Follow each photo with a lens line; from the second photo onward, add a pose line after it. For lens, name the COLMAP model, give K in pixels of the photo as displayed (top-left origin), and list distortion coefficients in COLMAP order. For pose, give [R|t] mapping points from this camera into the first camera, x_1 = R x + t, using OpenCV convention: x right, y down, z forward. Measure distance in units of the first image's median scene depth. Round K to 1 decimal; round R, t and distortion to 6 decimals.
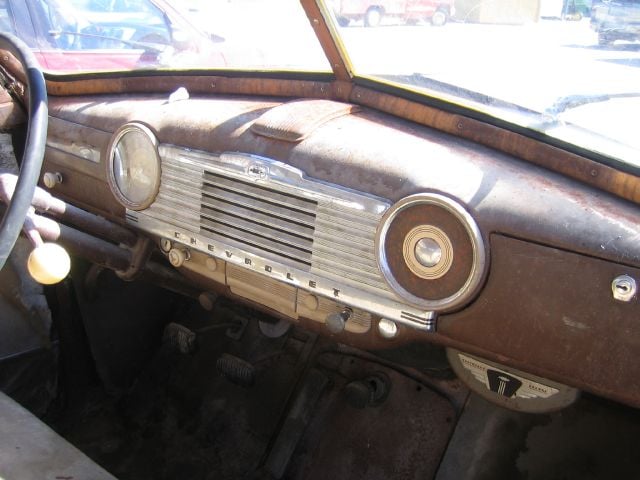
lens RADIAL K [[677.8, 0, 320.0], [0, 677.8, 240.0], [0, 0, 1]] dist [-0.173055, 0.287890]
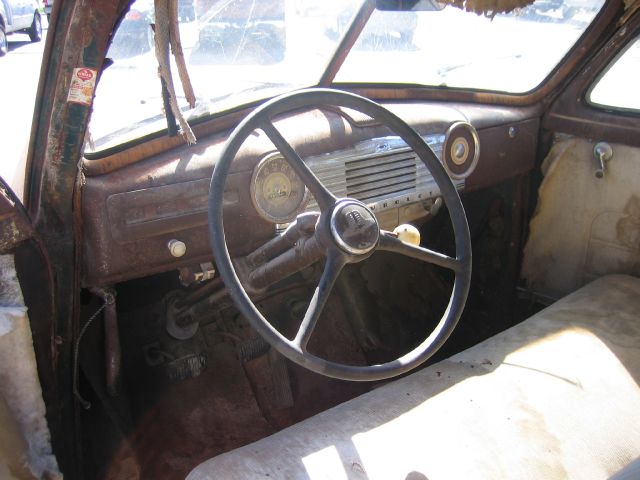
lens RADIAL K [[677.8, 0, 320.0], [0, 677.8, 240.0], [0, 0, 1]] dist [-0.173055, 0.287890]
pose [[0.247159, -0.376282, 0.892930, -1.537290], [0.356610, 0.892166, 0.277252, -0.376335], [-0.900967, 0.249903, 0.354693, 0.593673]]
